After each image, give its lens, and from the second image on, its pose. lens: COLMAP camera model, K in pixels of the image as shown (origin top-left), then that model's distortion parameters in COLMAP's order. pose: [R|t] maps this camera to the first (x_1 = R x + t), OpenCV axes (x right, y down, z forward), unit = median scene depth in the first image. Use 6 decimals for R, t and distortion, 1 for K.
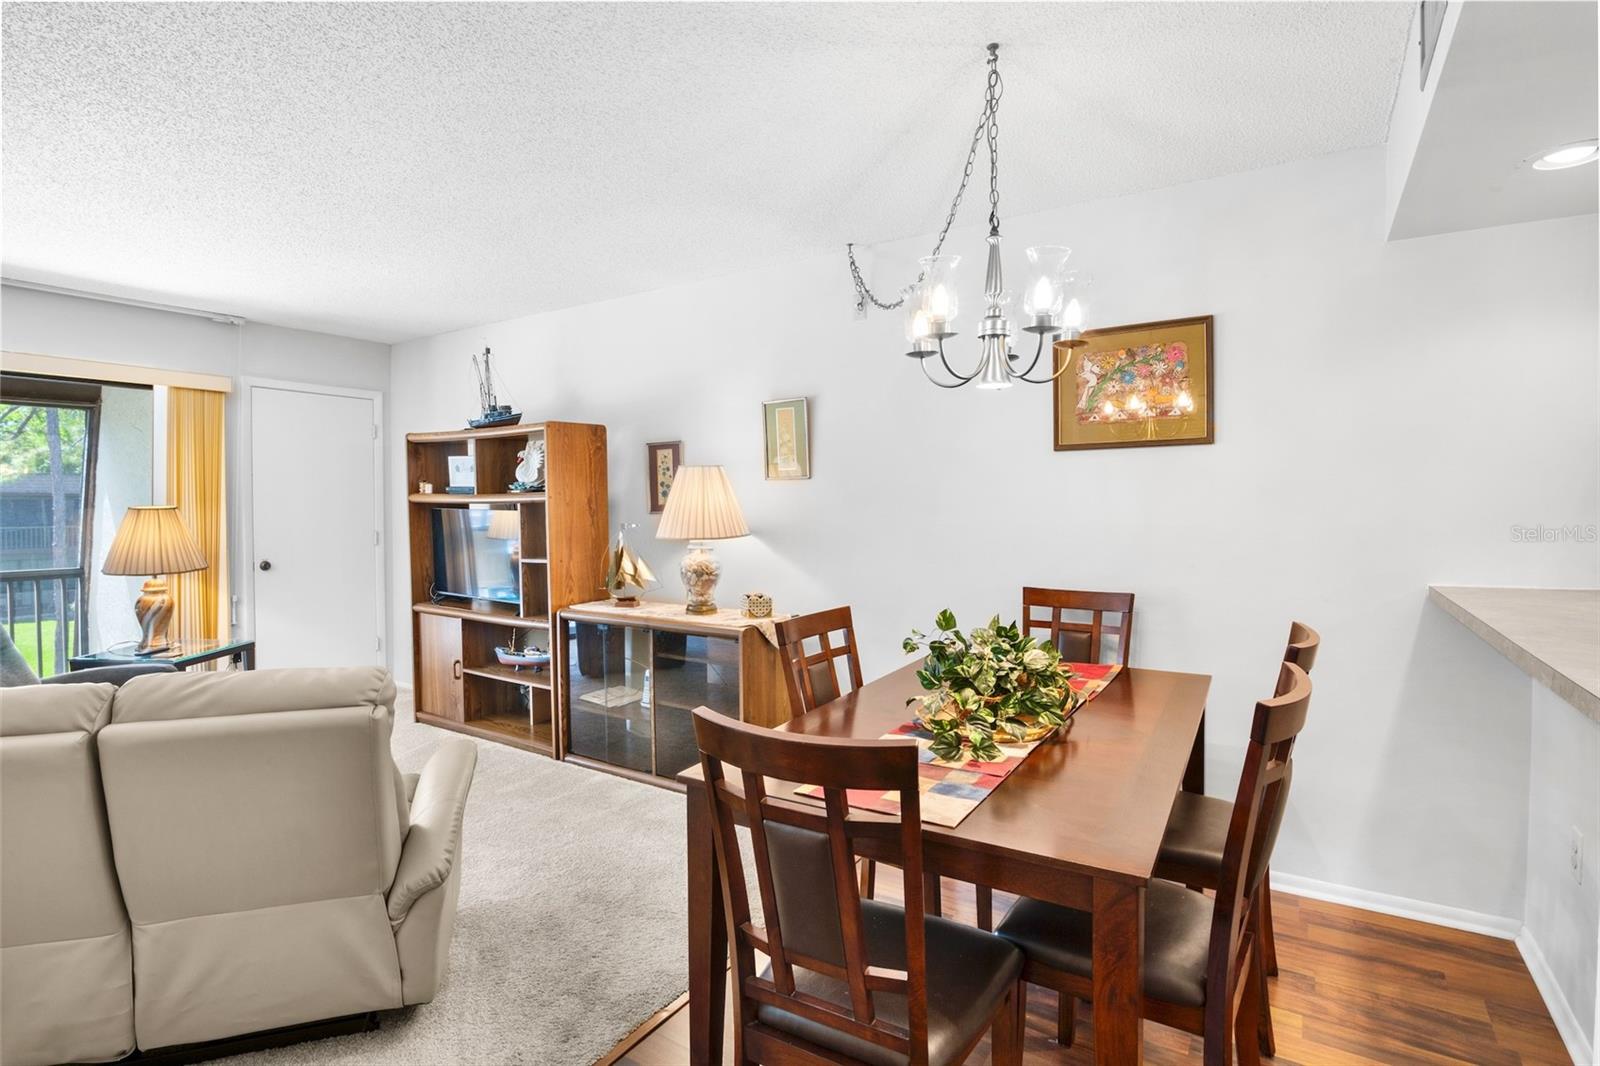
lens RADIAL K [[783.8, 0, 792.2], [0, 783.8, 517.9], [0, 0, 1]] dist [-0.022665, 0.001758]
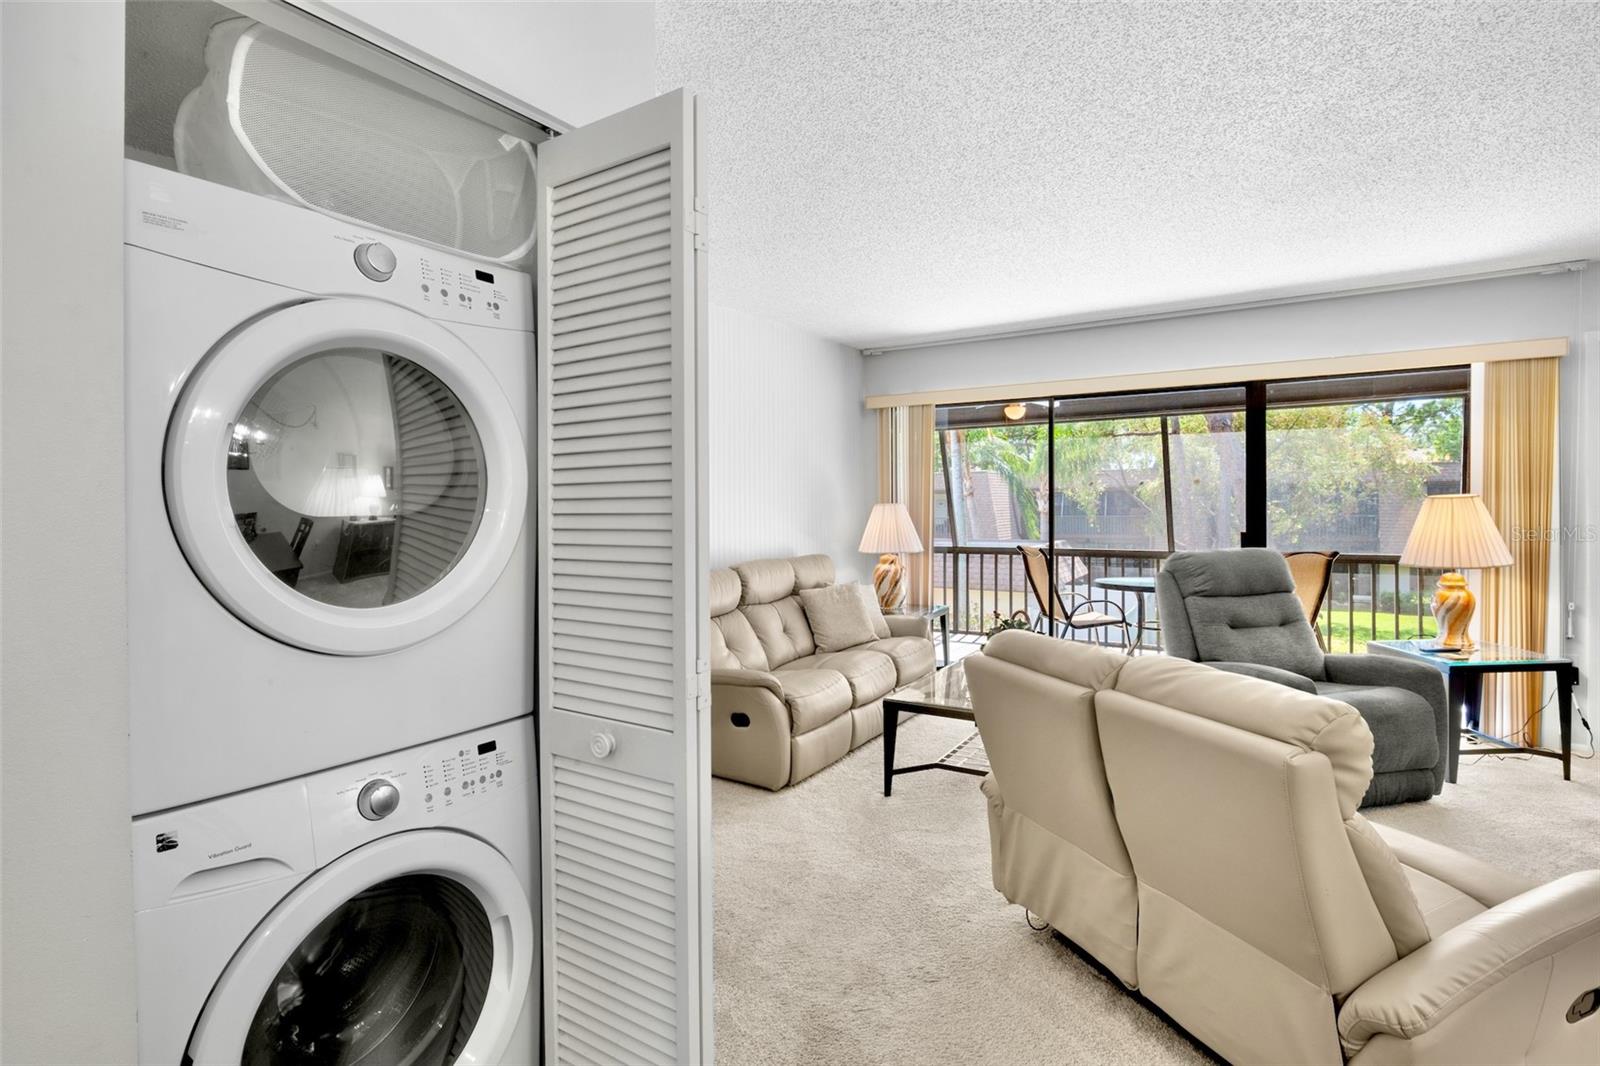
lens RADIAL K [[782.6, 0, 795.8], [0, 782.6, 509.2], [0, 0, 1]] dist [-0.017115, 0.000229]
pose [[-0.000564, 0.008305, -0.999965, 0.121108], [-0.003485, 0.999959, 0.008307, -0.003382], [0.999994, 0.003490, -0.000535, 0.234651]]
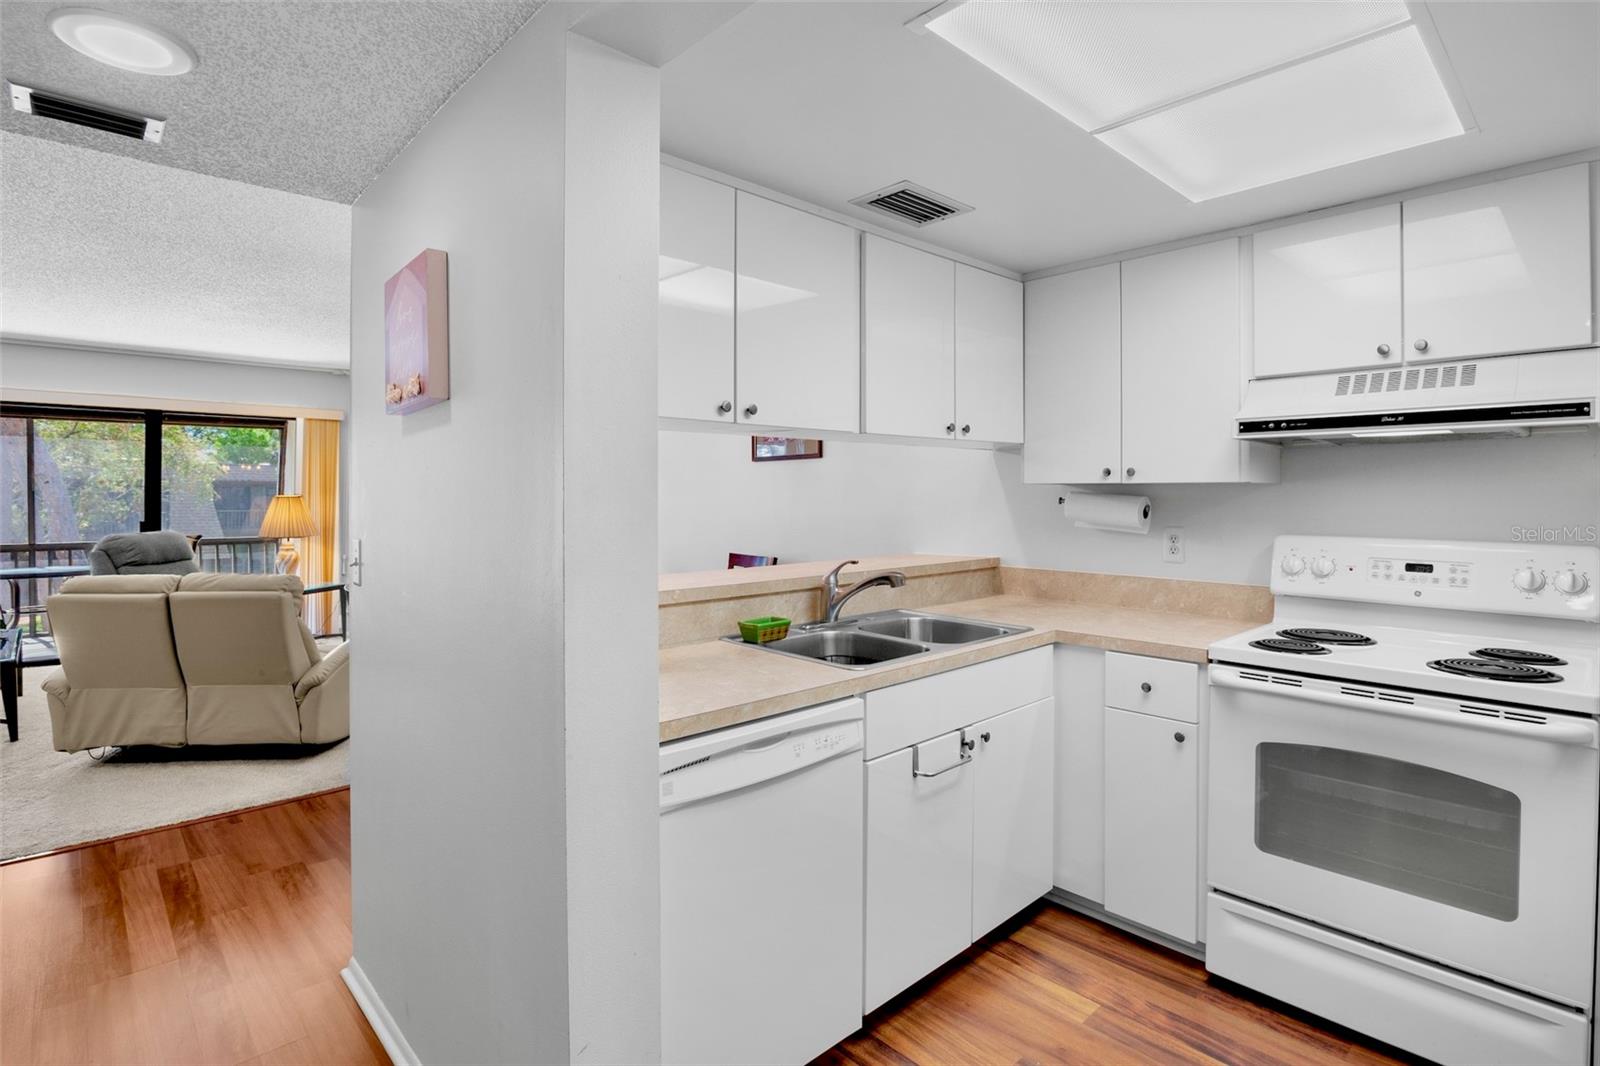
lens RADIAL K [[797.3, 0, 793.3], [0, 797.3, 492.0], [0, 0, 1]] dist [-0.020426, -0.000667]
pose [[0.971130, 0.003596, -0.238524, 0.643298], [-0.008481, 0.999775, -0.019455, 0.000273], [0.238400, 0.020916, 0.970942, -0.372617]]
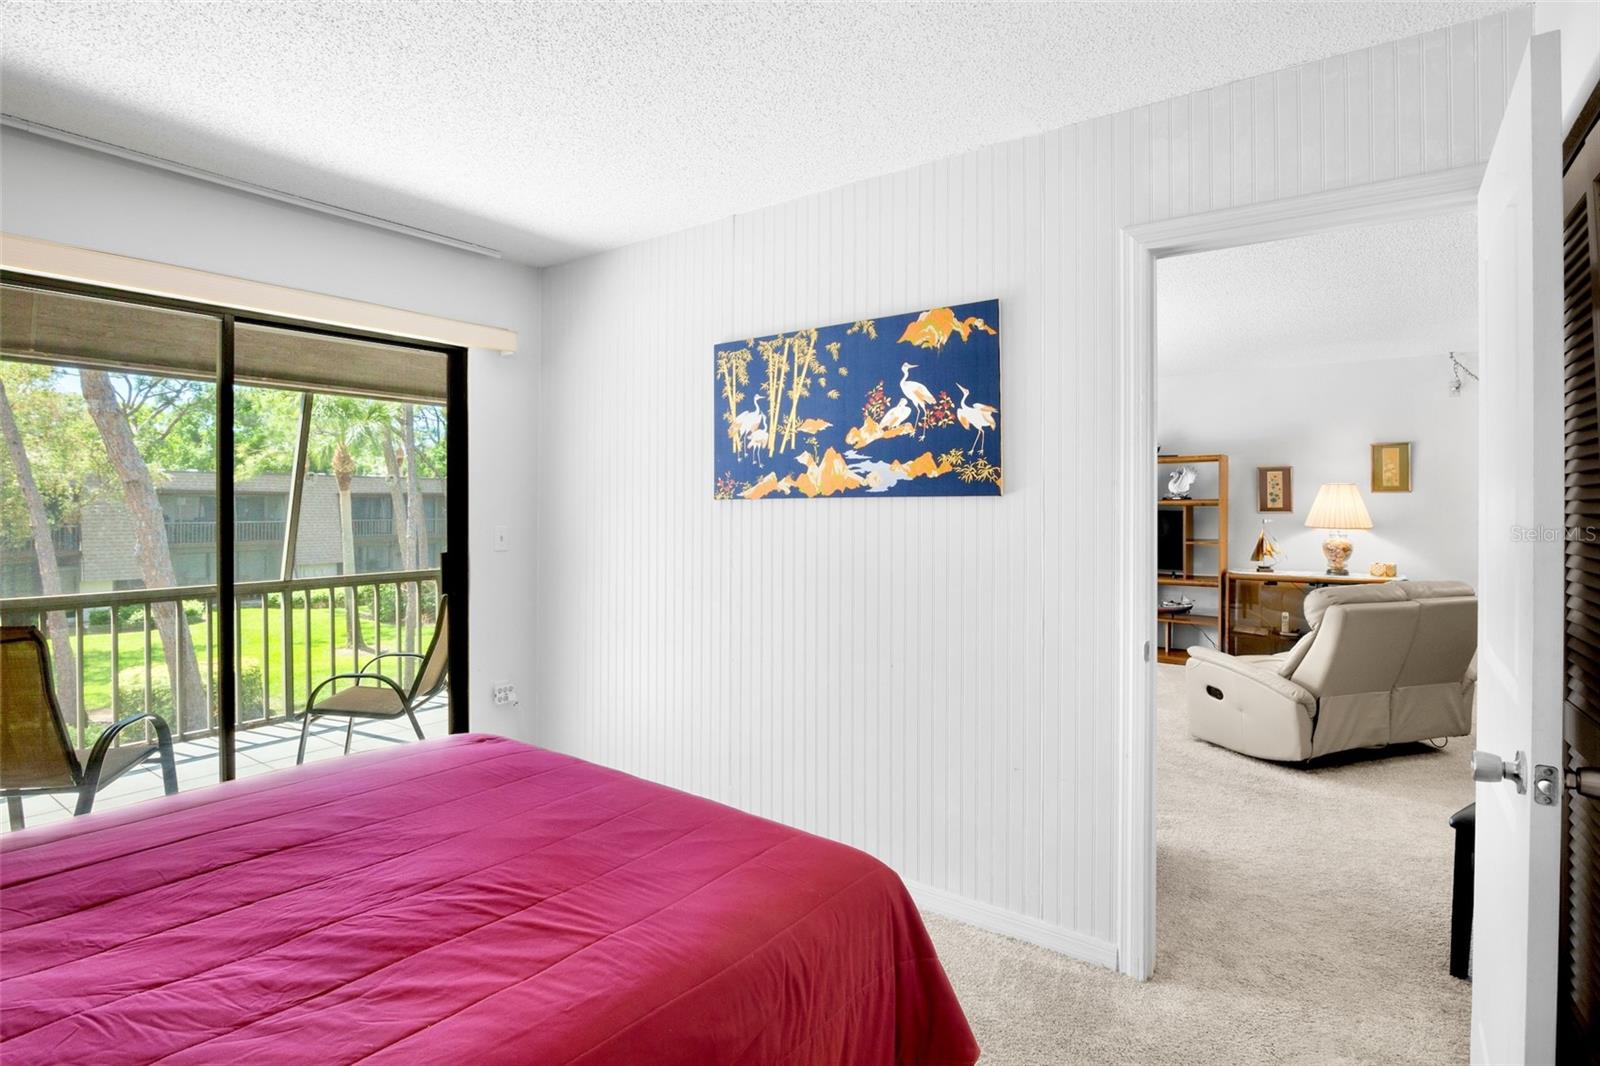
lens RADIAL K [[797.3, 0, 793.3], [0, 797.3, 492.0], [0, 0, 1]] dist [-0.020426, -0.000667]
pose [[0.999072, 0.002442, -0.042996, -1.201002], [-0.003729, 0.999547, -0.029867, 0.003788], [0.042903, 0.029999, 0.998629, -0.698034]]
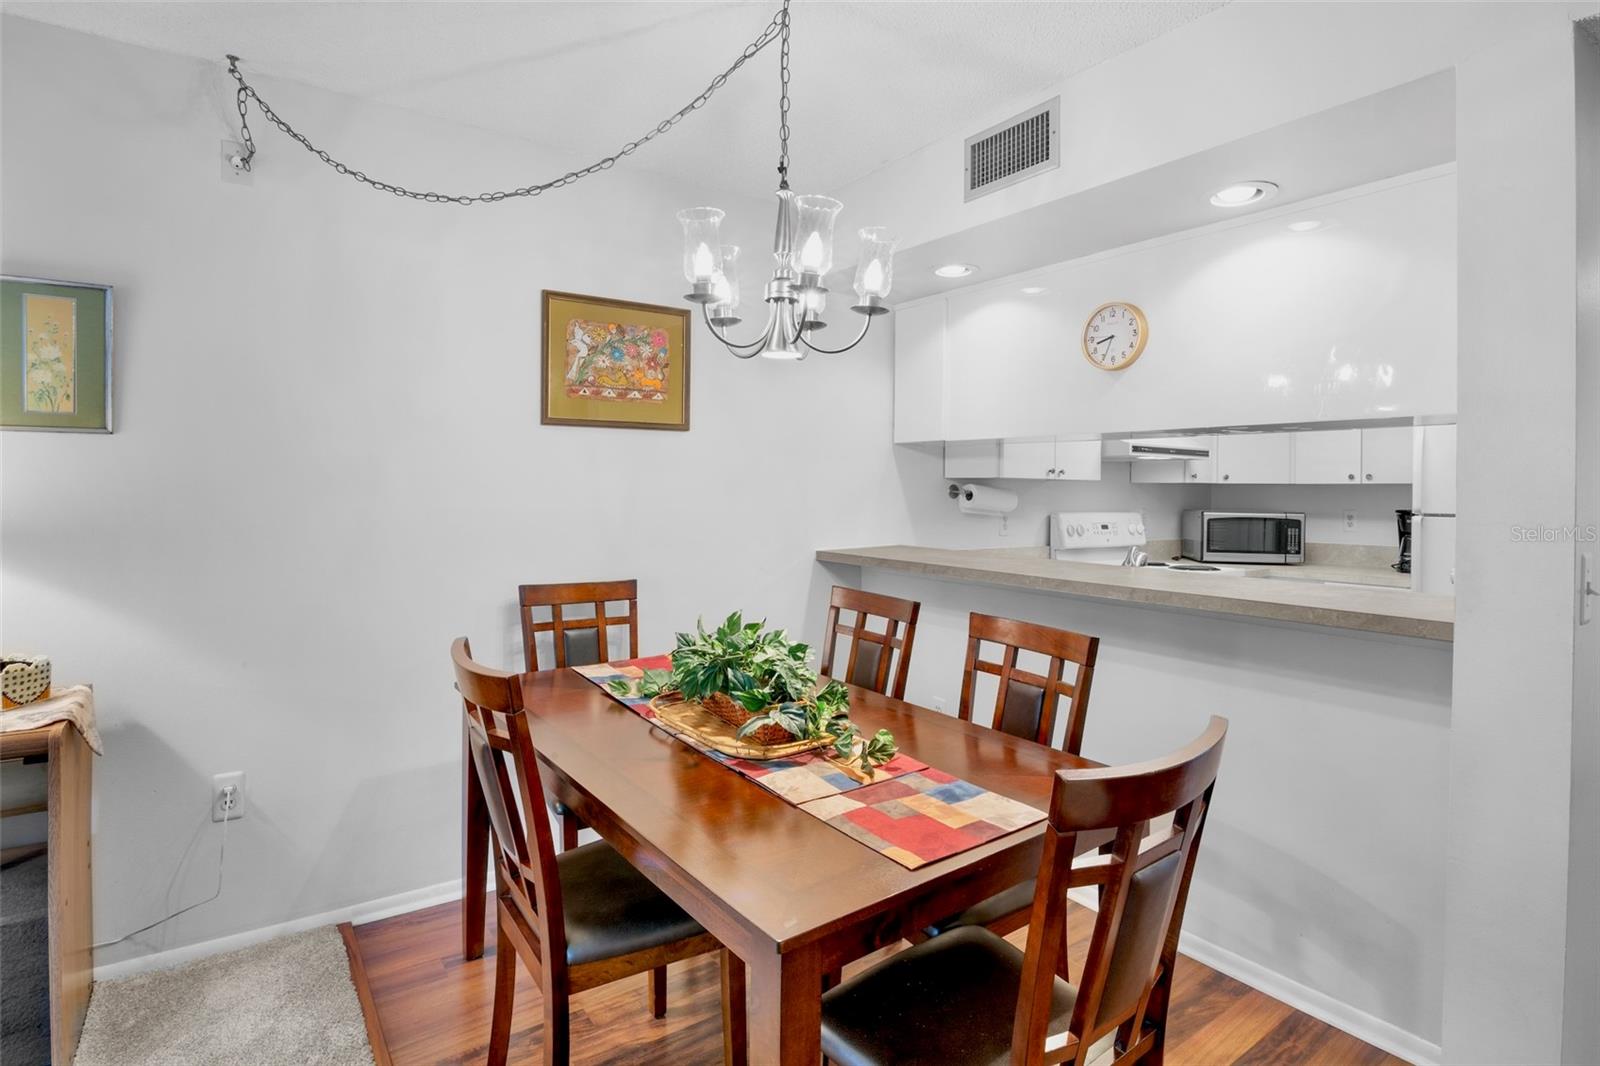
lens RADIAL K [[797.3, 0, 793.3], [0, 797.3, 492.0], [0, 0, 1]] dist [-0.020426, -0.000667]
pose [[0.368796, 0.004115, 0.929501, -0.316299], [0.005745, 0.999961, -0.006707, -0.002522], [-0.929493, 0.007814, 0.368758, 0.350378]]
